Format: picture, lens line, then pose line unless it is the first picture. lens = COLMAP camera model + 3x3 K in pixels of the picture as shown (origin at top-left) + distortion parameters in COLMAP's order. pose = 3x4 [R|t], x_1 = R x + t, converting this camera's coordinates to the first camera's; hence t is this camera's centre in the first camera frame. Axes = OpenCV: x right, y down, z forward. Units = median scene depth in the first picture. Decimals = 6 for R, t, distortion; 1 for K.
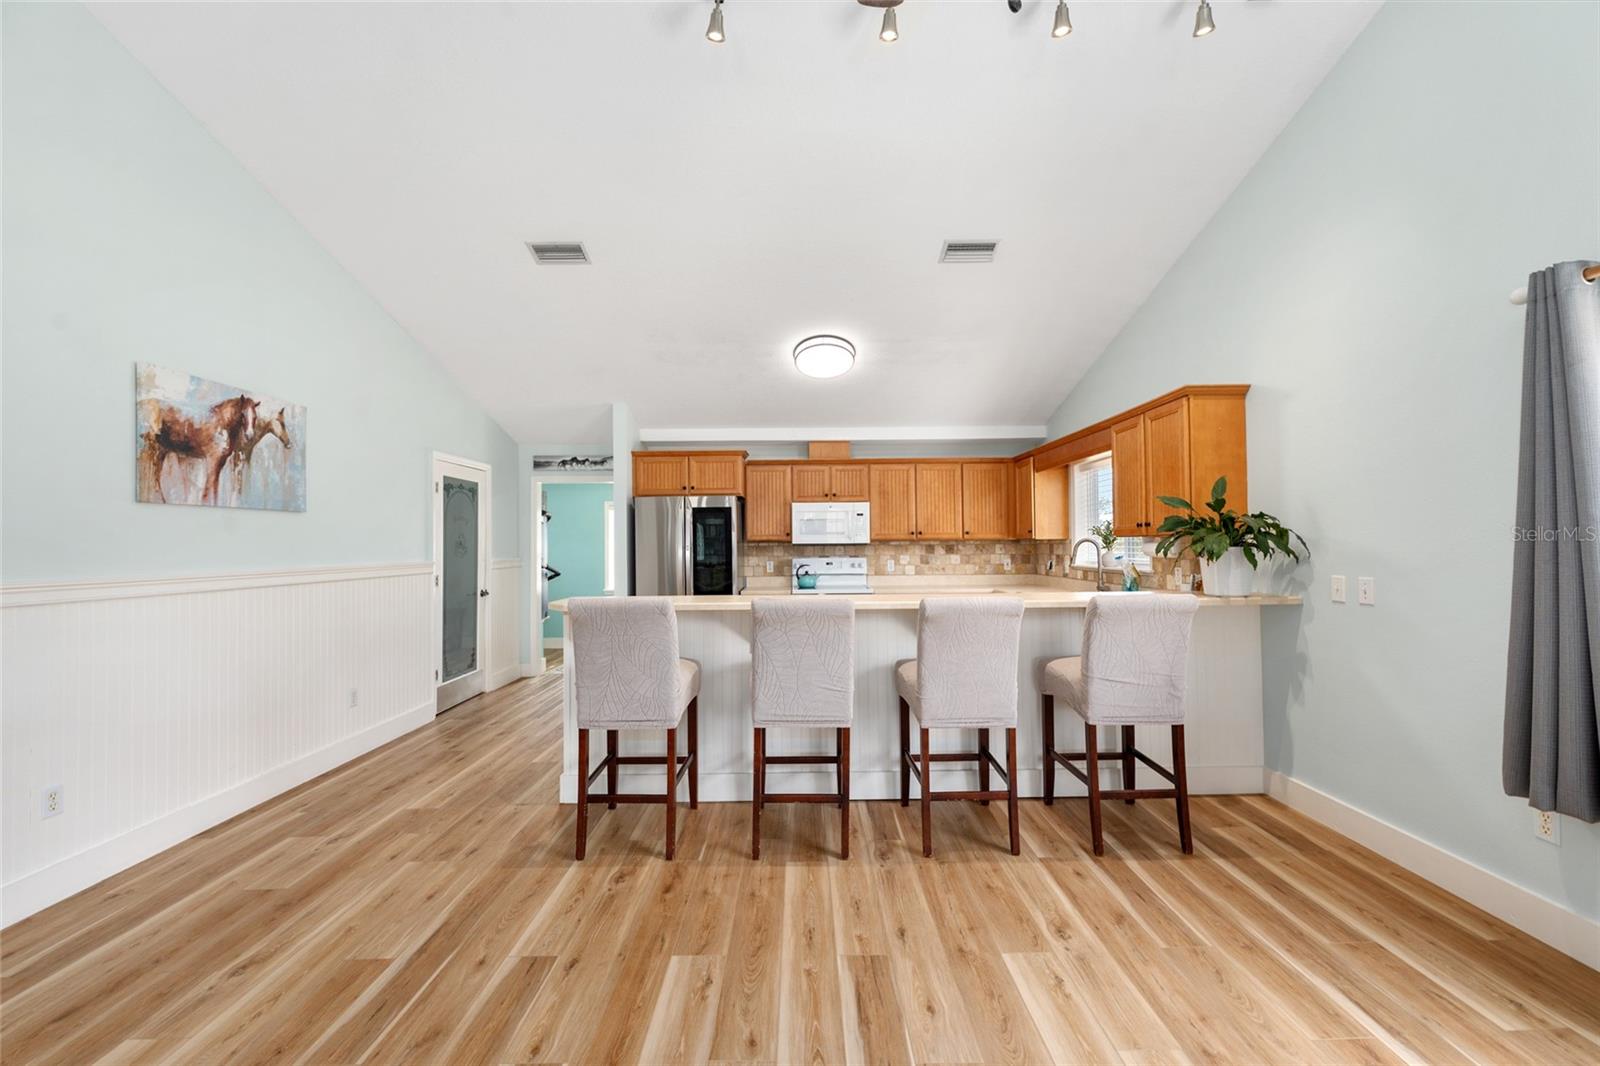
lens RADIAL K [[632.0, 0, 805.3], [0, 632.0, 533.1], [0, 0, 1]] dist [0.001312, 0.000110]
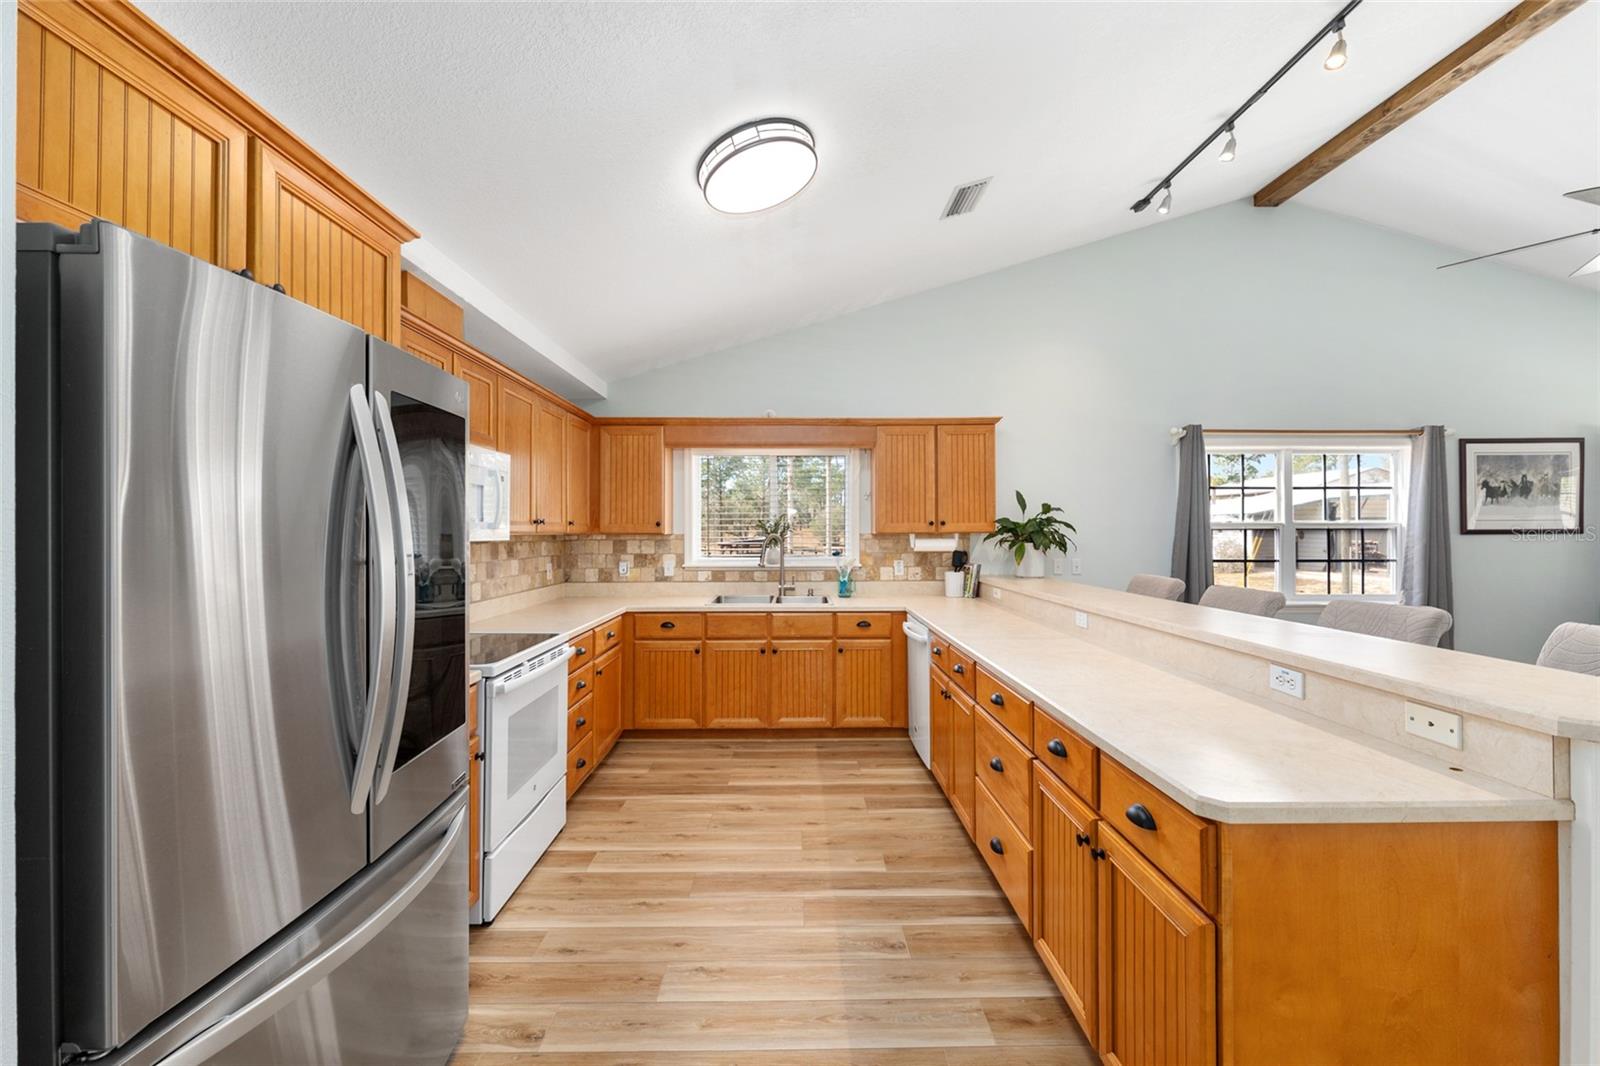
lens RADIAL K [[636.6, 0, 798.4], [0, 636.6, 525.2], [0, 0, 1]] dist [0.000135, -0.000044]
pose [[-0.000205, 0.018928, 0.999821, -0.400339], [-0.015375, 0.999703, -0.018928, 0.010256], [-0.999882, -0.015376, 0.000086, 0.813469]]
